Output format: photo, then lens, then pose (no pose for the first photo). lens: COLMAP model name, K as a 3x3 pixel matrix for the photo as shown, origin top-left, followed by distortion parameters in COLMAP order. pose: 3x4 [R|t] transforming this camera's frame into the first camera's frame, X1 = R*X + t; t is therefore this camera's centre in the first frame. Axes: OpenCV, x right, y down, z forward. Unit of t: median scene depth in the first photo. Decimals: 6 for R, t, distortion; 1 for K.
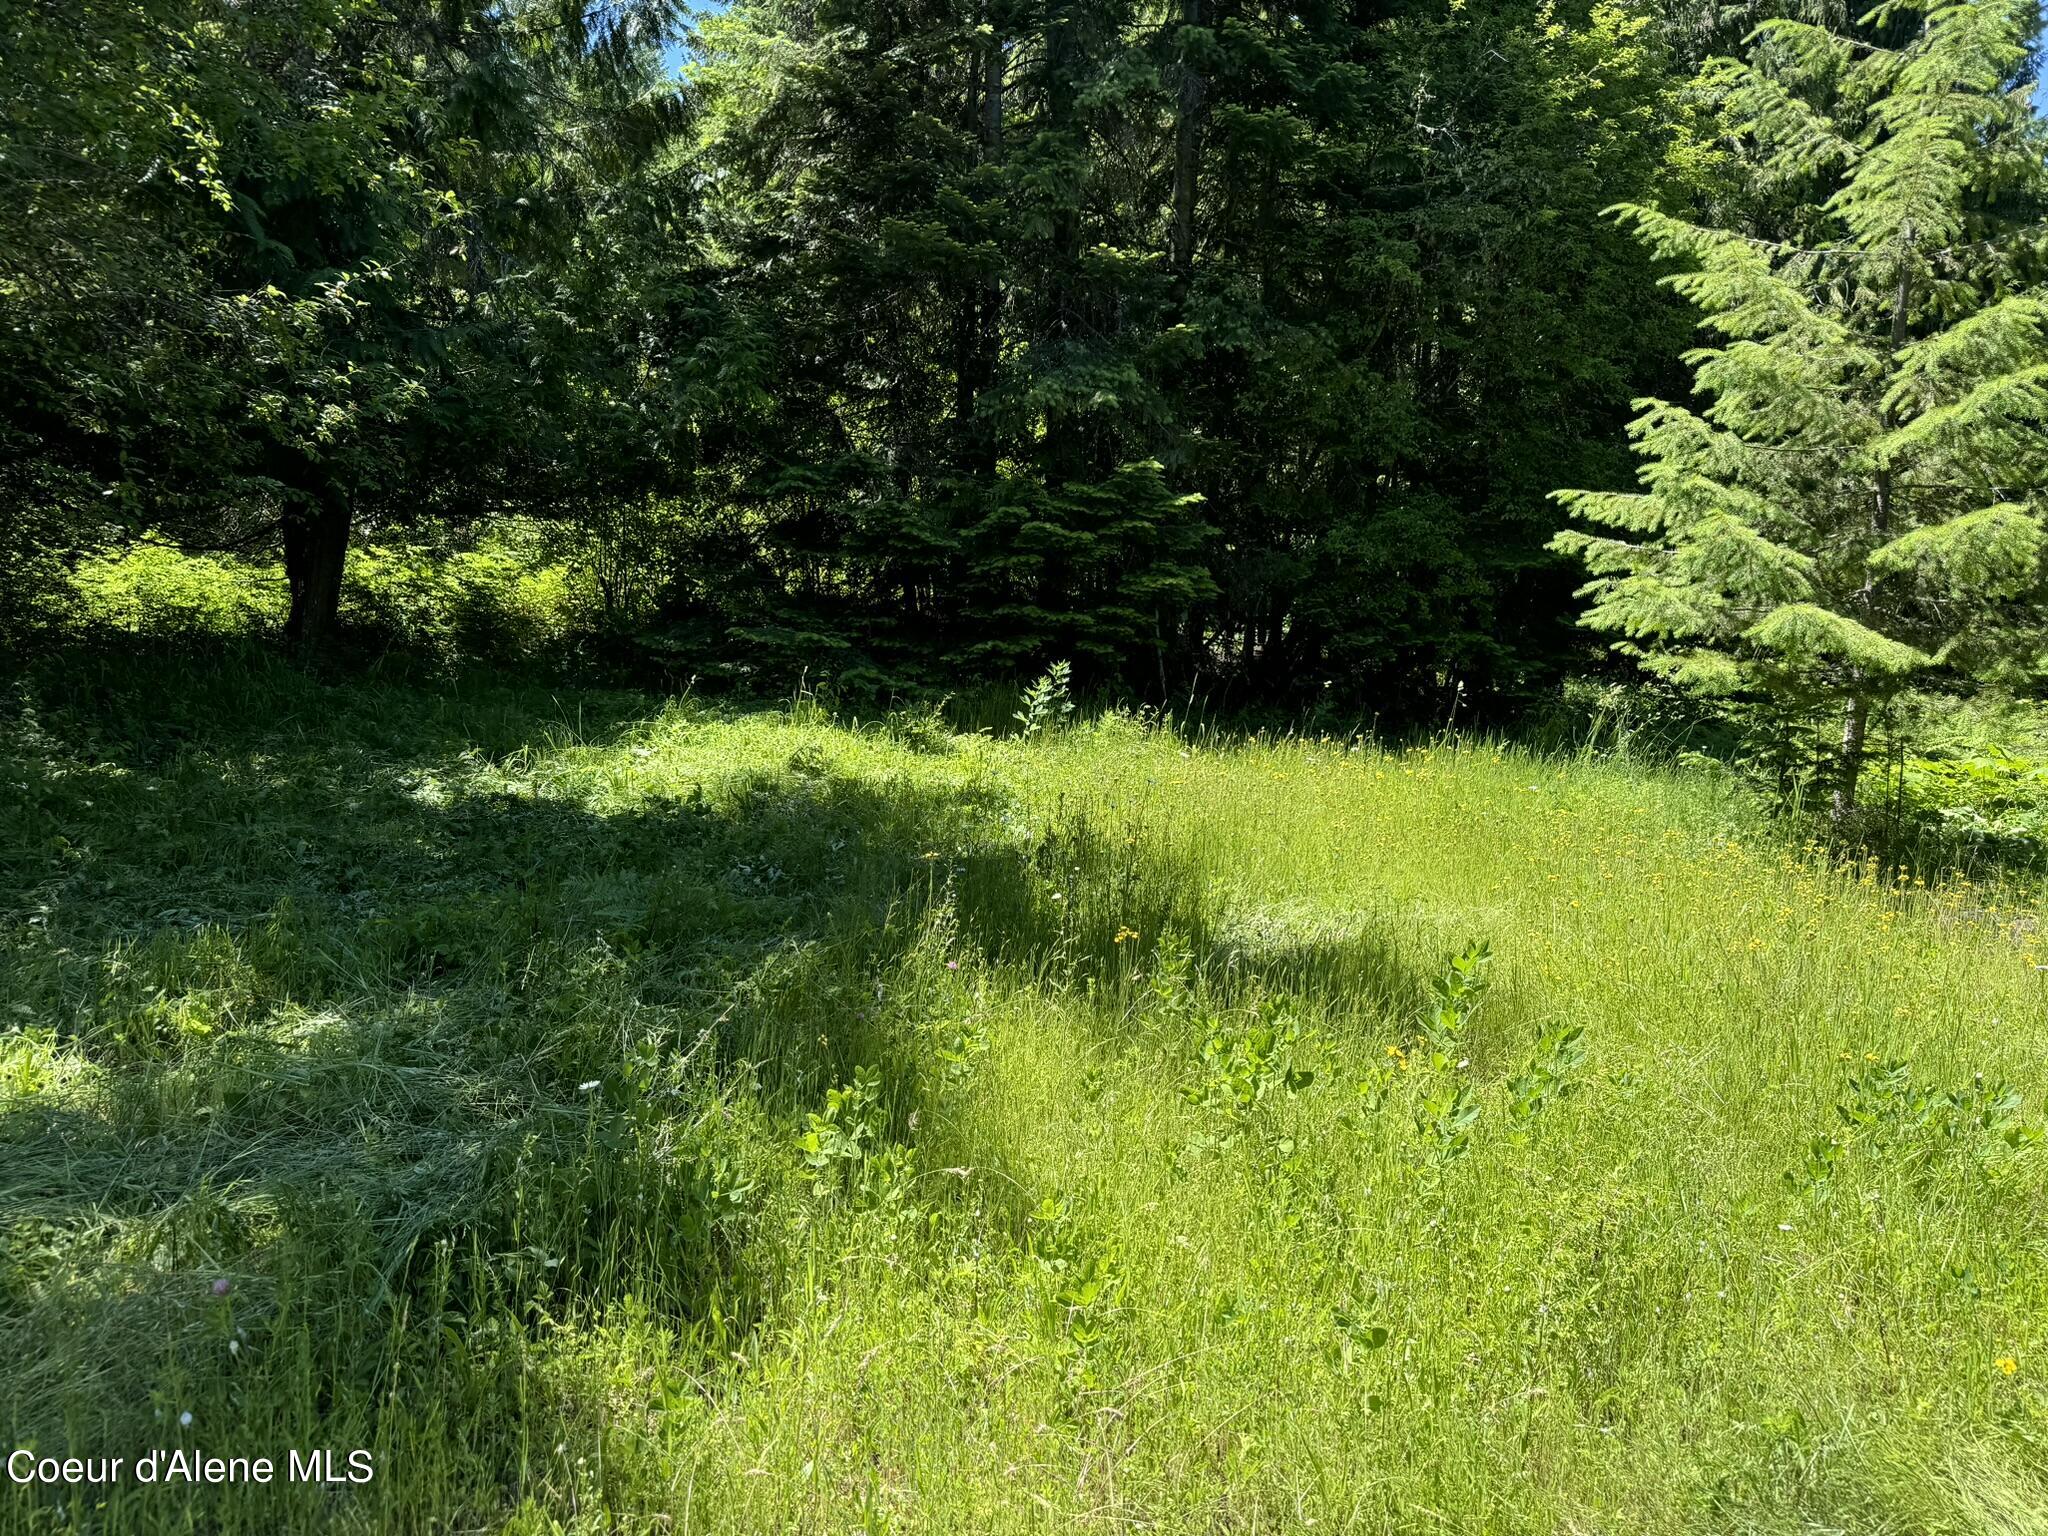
lens RADIAL K [[1424.9, 0, 1024.0], [0, 1424.9, 768.0], [0, 0, 1]] dist [0.002270, 0.000072]
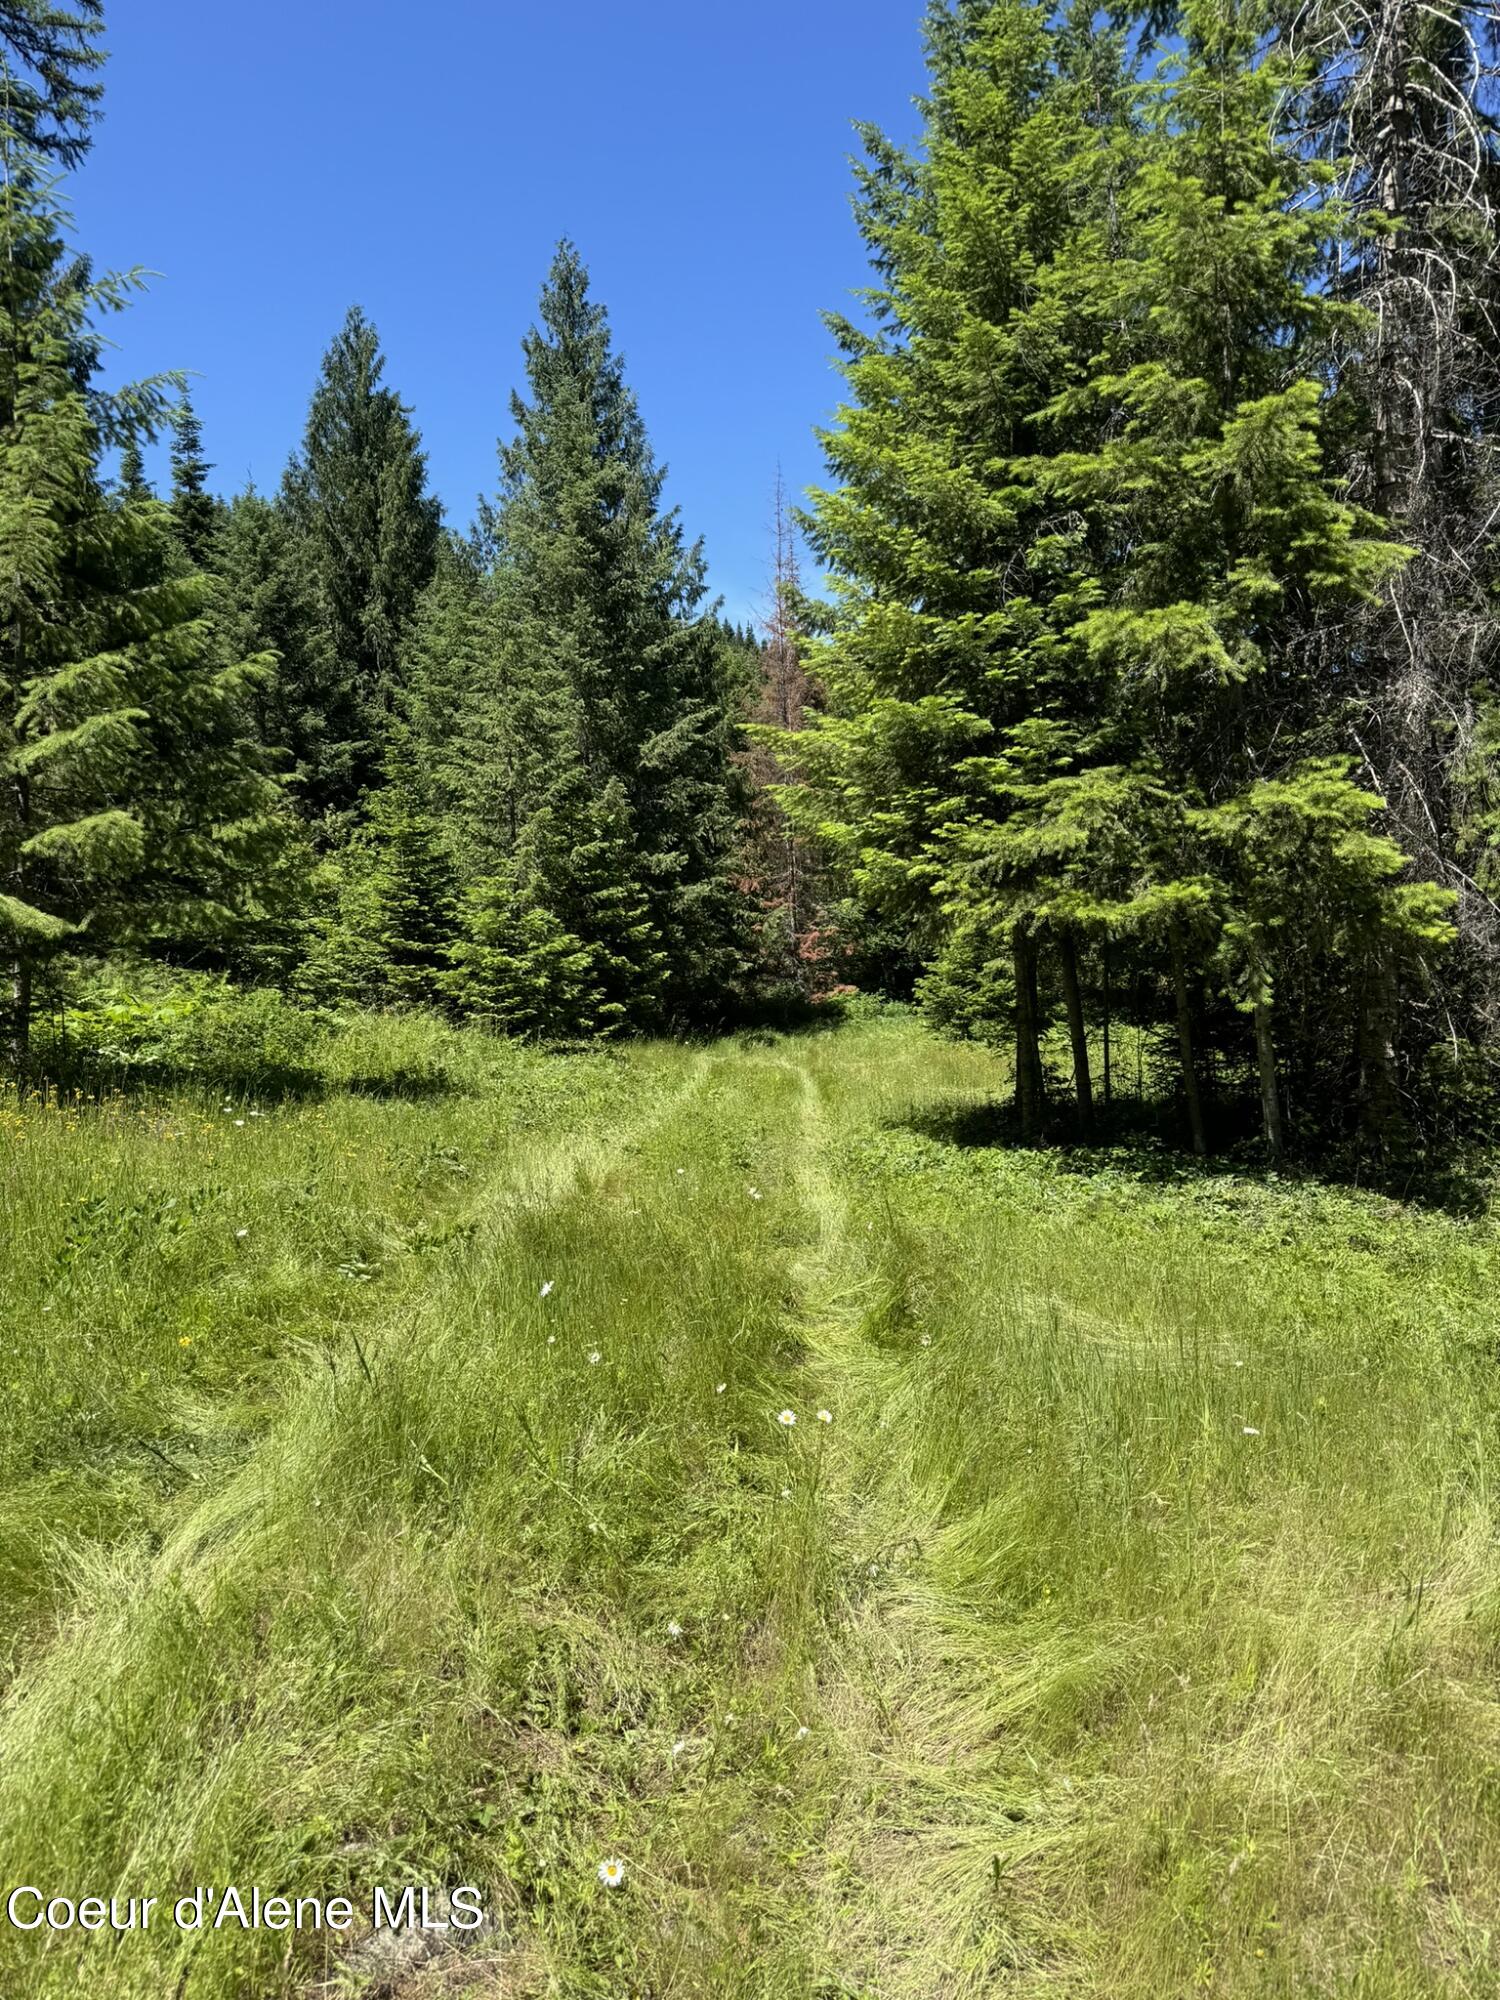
lens RADIAL K [[1391.5, 0, 761.8], [0, 1391.5, 1032.2], [0, 0, 1]] dist [0.002270, 0.000072]
pose [[0.514362, -0.086436, 0.853206, -0.114202], [0.087716, 0.994992, 0.047919, 0.009871], [-0.853075, 0.050192, 0.519368, -0.156891]]
